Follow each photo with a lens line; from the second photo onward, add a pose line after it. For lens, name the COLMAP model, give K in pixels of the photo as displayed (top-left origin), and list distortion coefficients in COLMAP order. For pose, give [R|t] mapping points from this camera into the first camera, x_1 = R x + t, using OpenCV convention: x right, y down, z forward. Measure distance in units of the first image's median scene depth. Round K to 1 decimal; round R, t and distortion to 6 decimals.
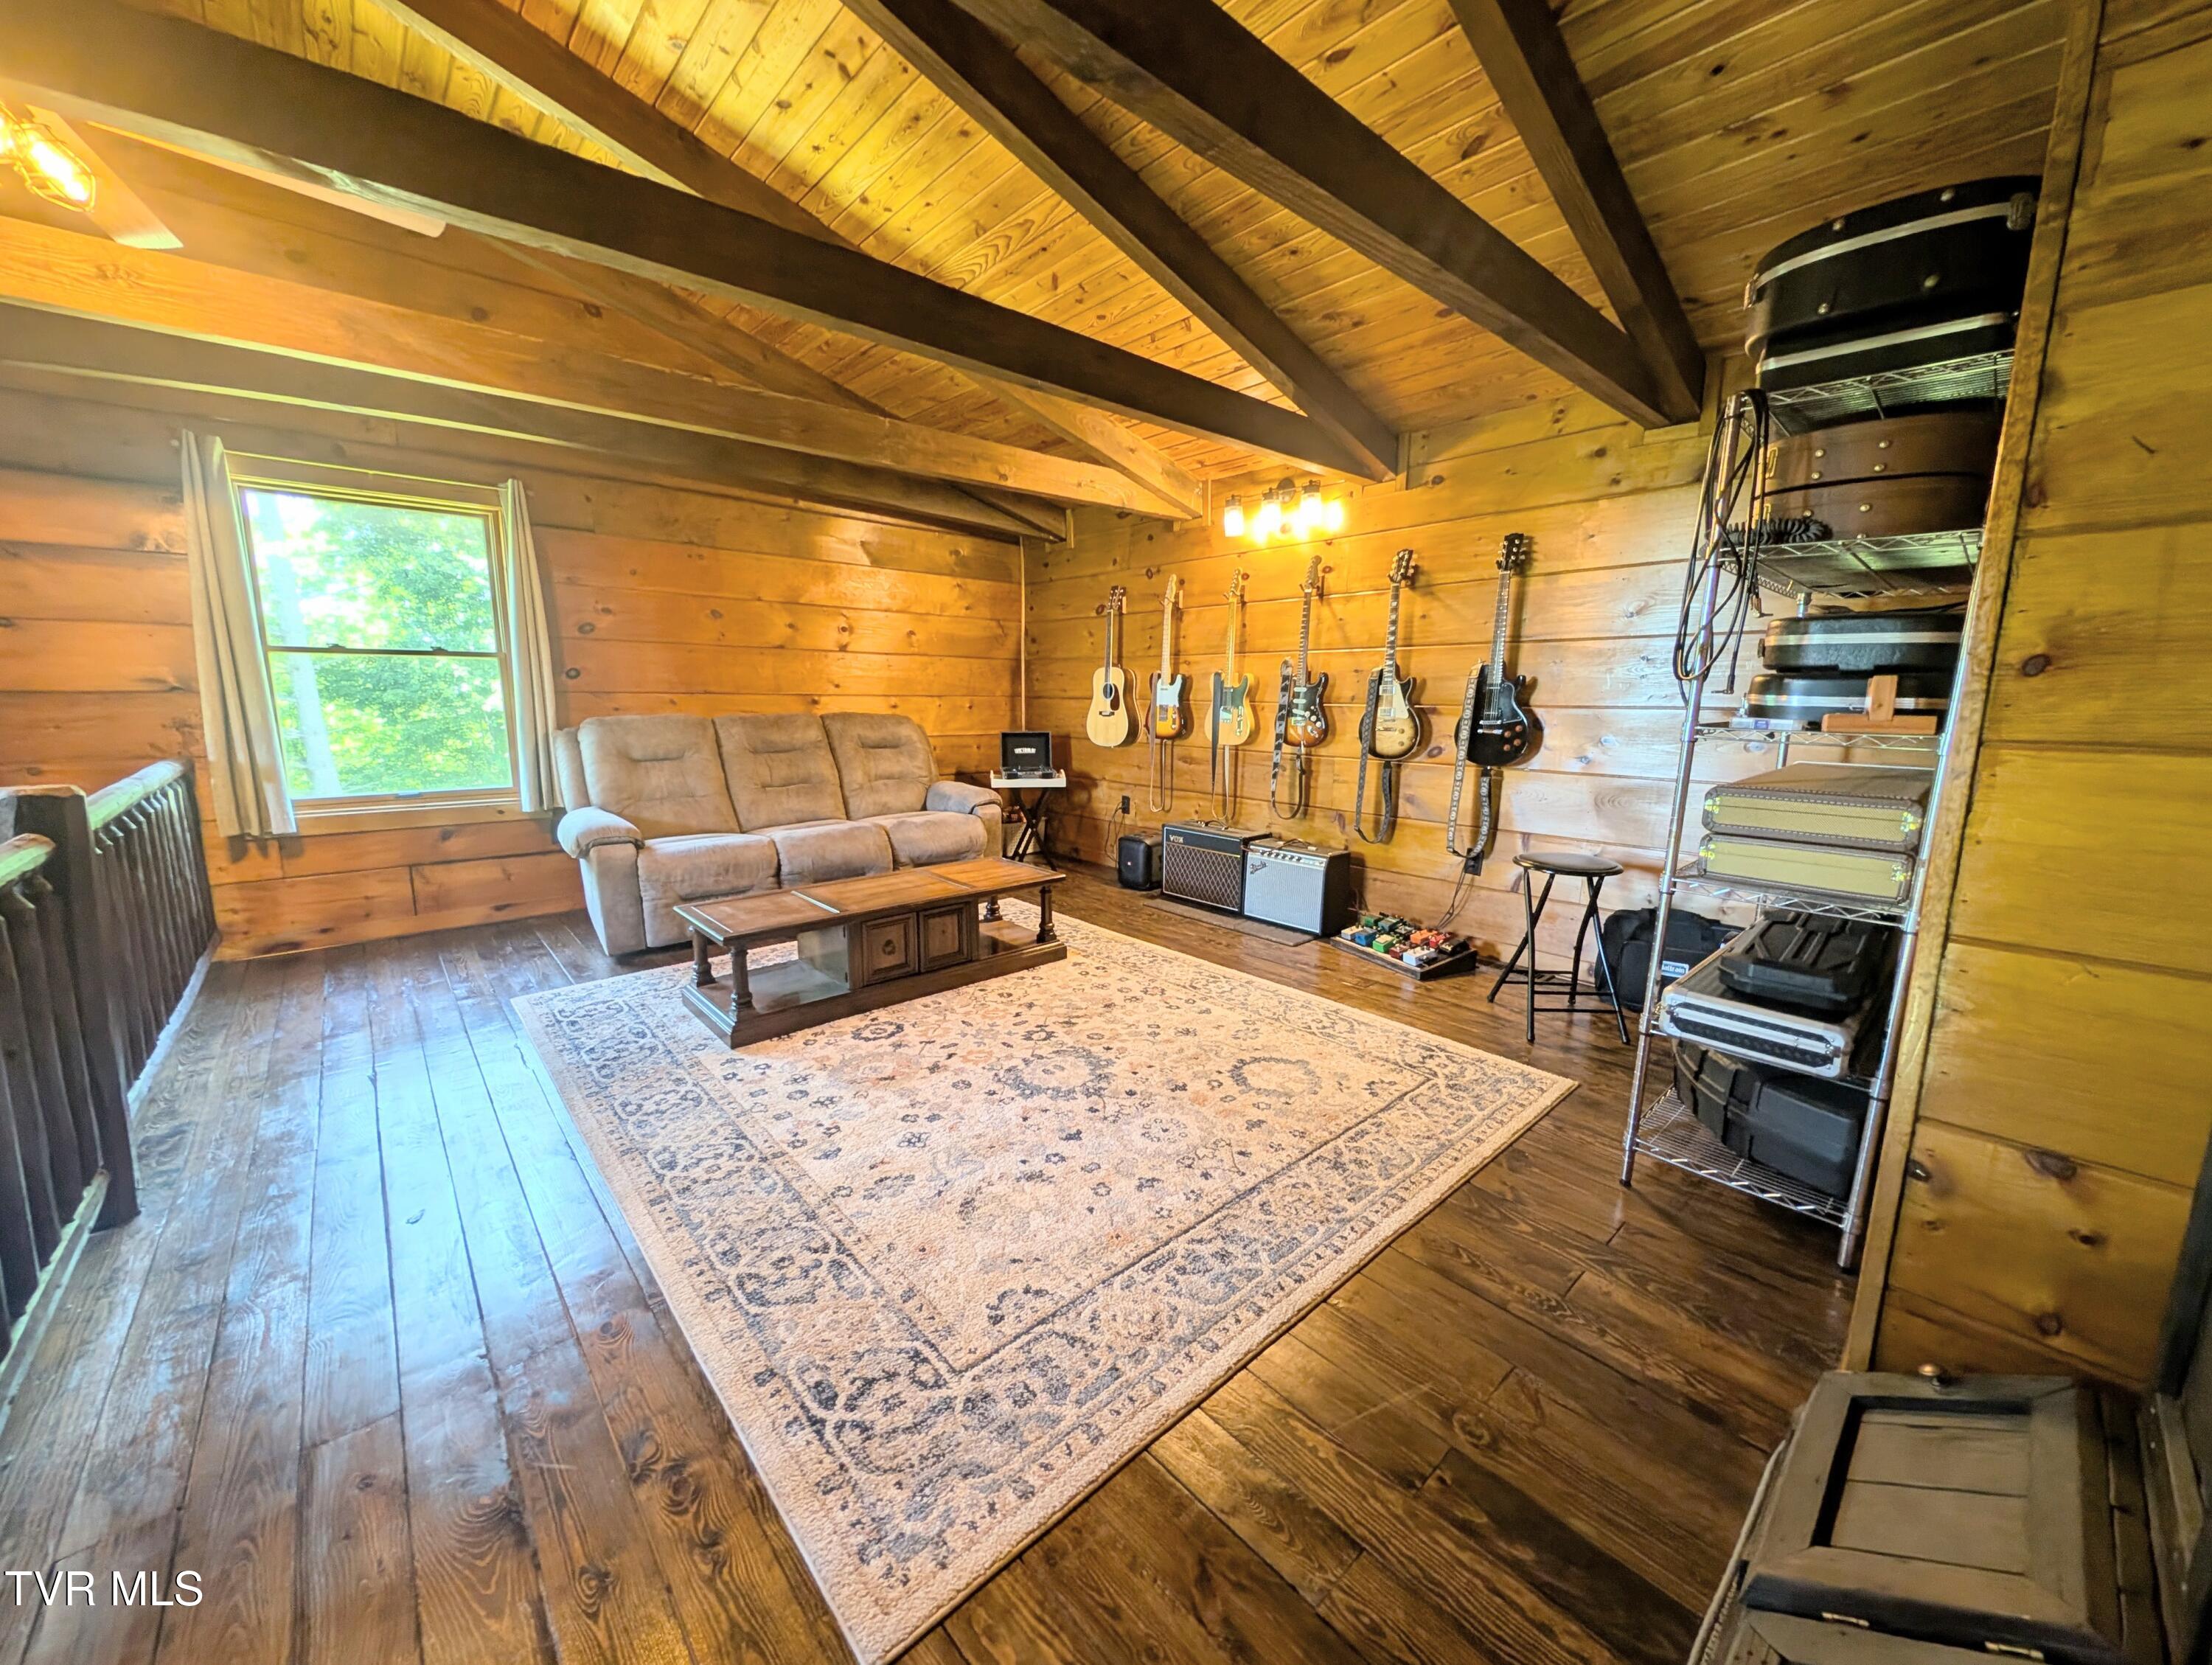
lens RADIAL K [[831.9, 0, 1106.0], [0, 831.9, 832.5], [0, 0, 1]] dist [0.008605, -0.003260]
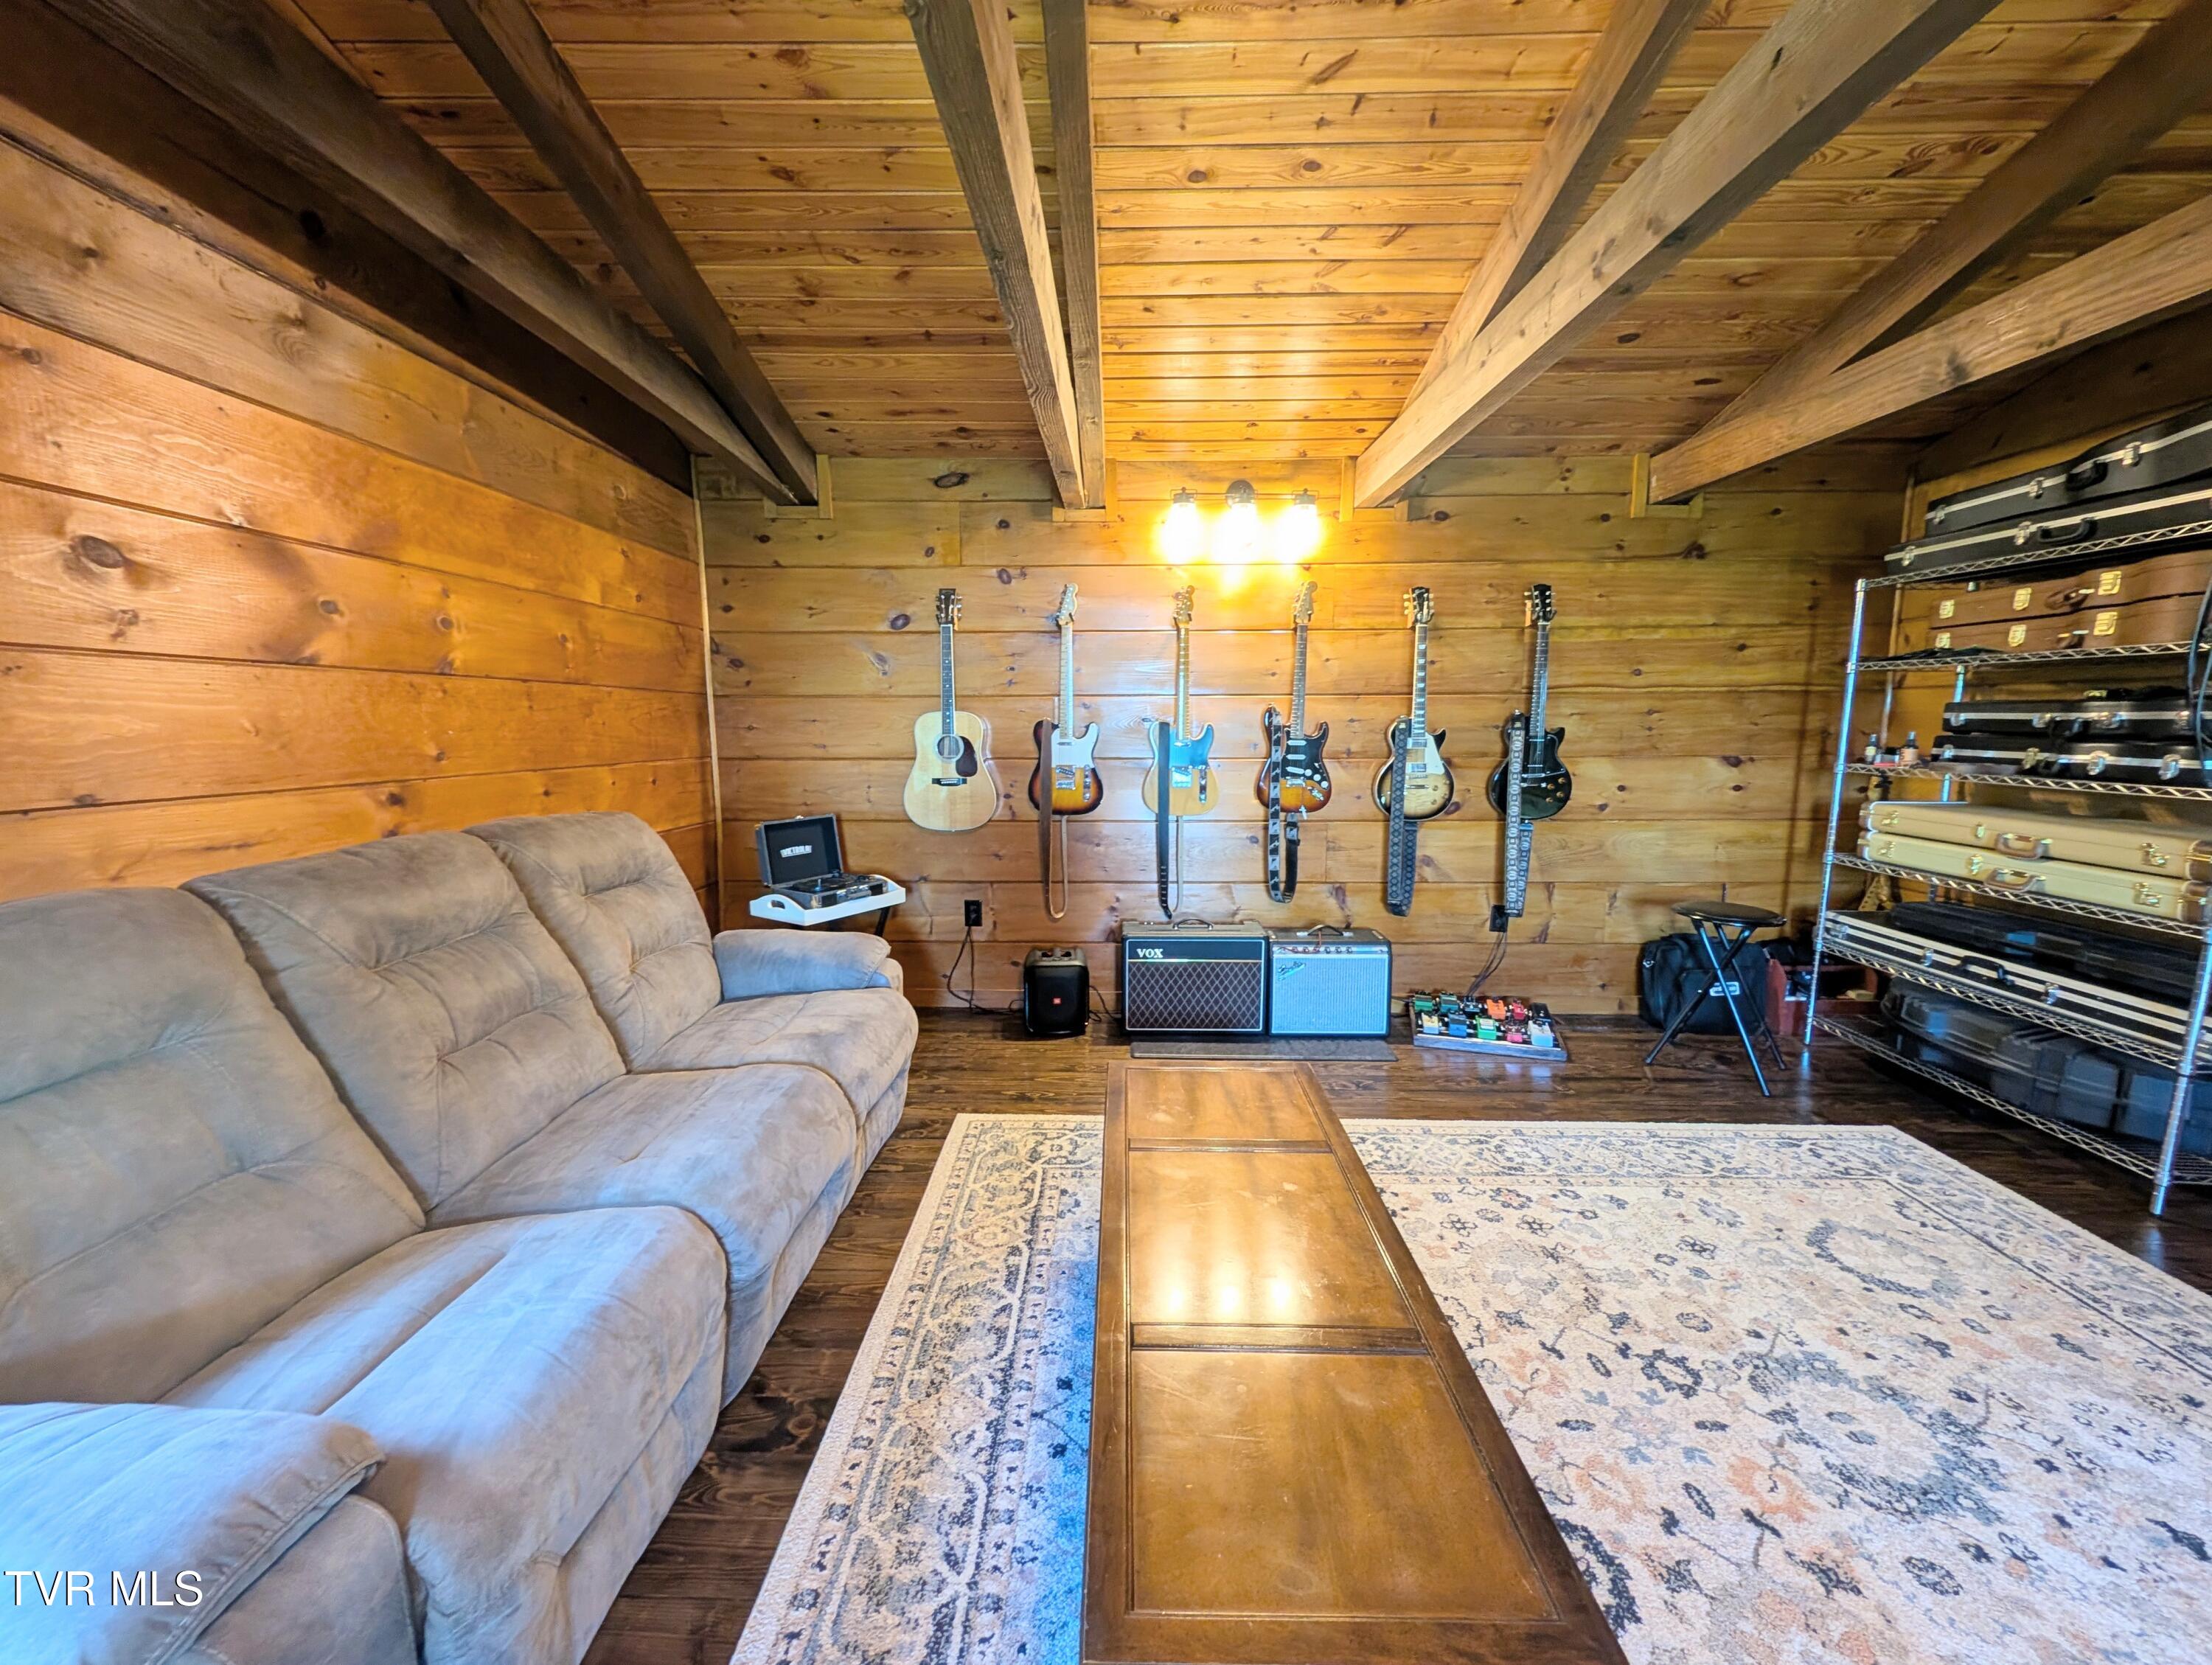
lens RADIAL K [[830.5, 0, 1106.7], [0, 830.5, 831.1], [0, 0, 1]] dist [0.009510, -0.005917]
pose [[0.684321, -0.104378, 0.721672, -0.528283], [0.129009, 0.991420, 0.021061, -0.137601], [-0.717678, 0.078690, 0.691915, 0.625105]]
